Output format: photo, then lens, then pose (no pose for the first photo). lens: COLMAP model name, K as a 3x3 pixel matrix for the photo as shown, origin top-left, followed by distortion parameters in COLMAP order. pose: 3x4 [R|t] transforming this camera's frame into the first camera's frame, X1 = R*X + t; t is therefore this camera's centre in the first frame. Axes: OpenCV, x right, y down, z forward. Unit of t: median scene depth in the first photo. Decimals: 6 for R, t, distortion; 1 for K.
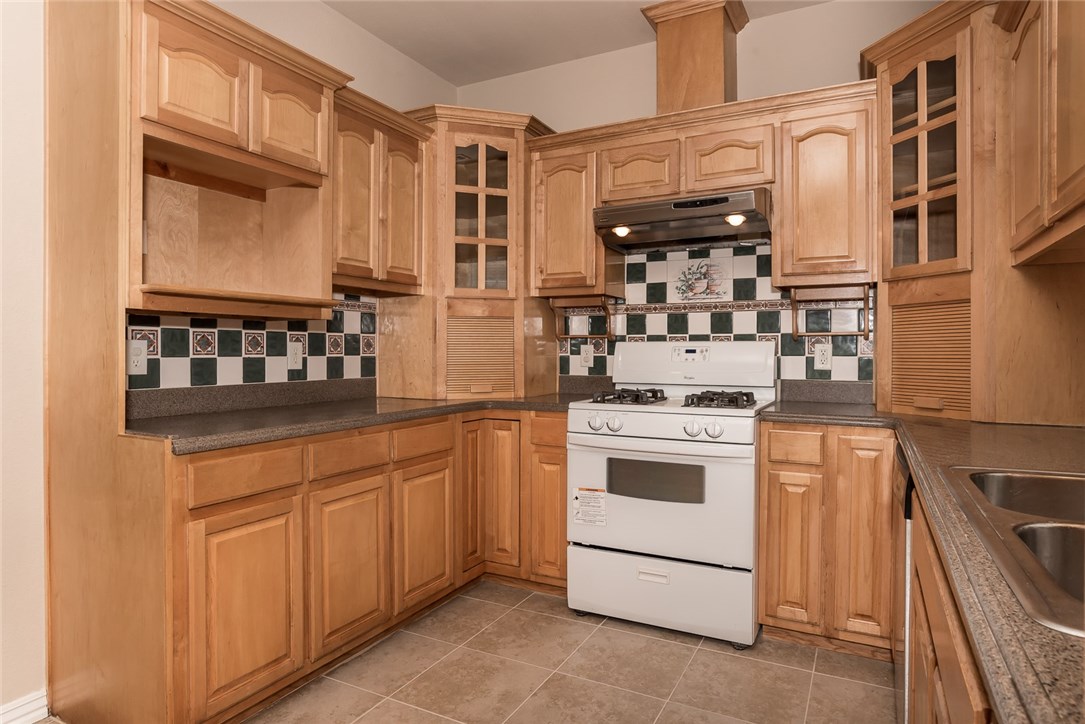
lens RADIAL K [[619.0, 0, 543.1], [0, 619.0, 354.7], [0, 0, 1]] dist [-0.029586, 0.004068]
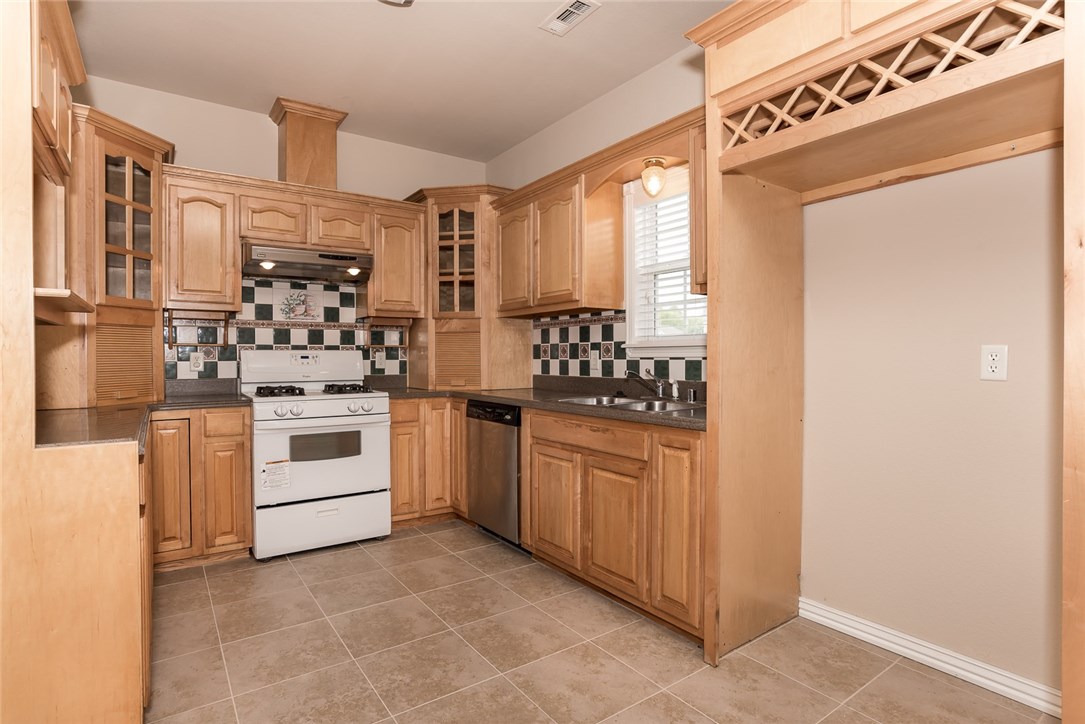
lens RADIAL K [[551.6, 0, 543.3], [0, 551.6, 368.0], [0, 0, 1]] dist [-0.033538, 0.000772]
pose [[0.451565, -0.021319, 0.891983, -0.640893], [0.009062, 0.999773, 0.019308, -0.000488], [-0.892192, -0.000636, 0.451655, -0.033420]]
